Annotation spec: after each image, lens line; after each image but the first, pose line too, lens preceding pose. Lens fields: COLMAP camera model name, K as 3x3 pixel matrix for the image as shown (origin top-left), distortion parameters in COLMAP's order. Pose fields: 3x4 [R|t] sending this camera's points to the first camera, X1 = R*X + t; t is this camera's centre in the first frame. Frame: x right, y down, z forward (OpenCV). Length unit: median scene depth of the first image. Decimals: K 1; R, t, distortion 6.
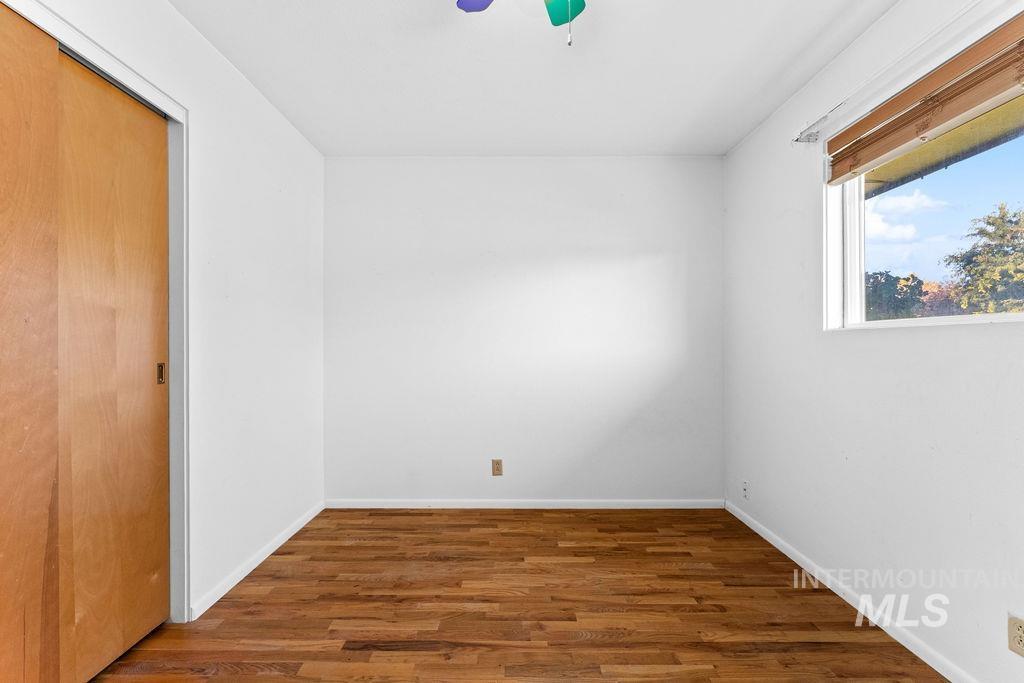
lens RADIAL K [[416.1, 0, 507.1], [0, 416.1, 346.2], [0, 0, 1]] dist [-0.001522, -0.000261]
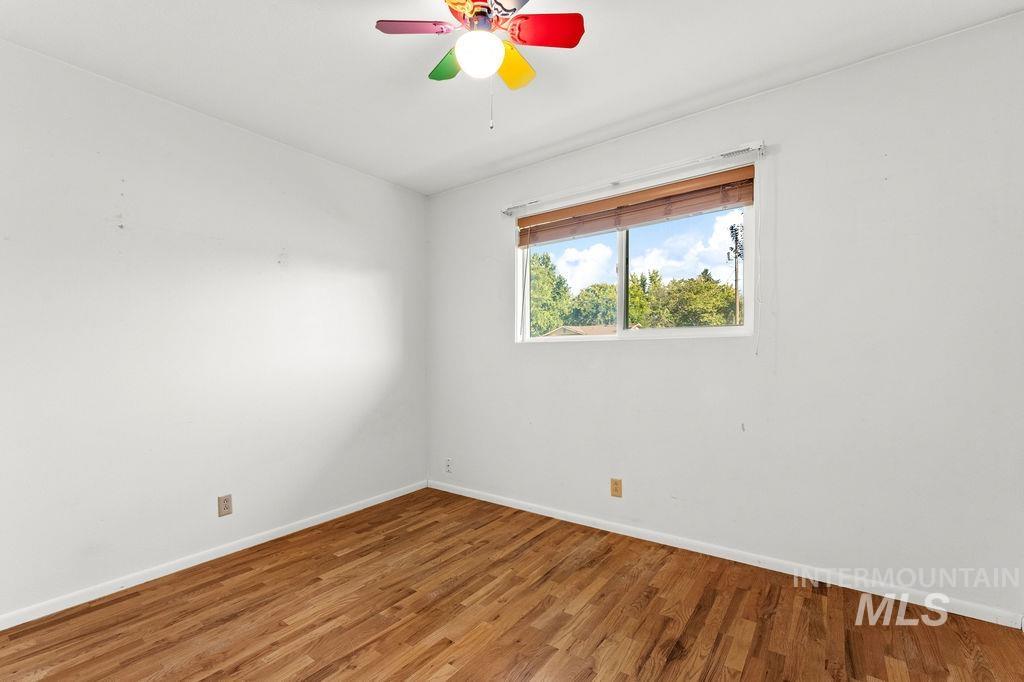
lens RADIAL K [[439.1, 0, 511.9], [0, 439.1, 368.1], [0, 0, 1]] dist [-0.001770, -0.000411]
pose [[0.593875, -0.034215, 0.803830, -0.522076], [0.012250, 0.999364, 0.033487, 0.000492], [-0.804464, -0.010041, 0.593916, 0.053234]]
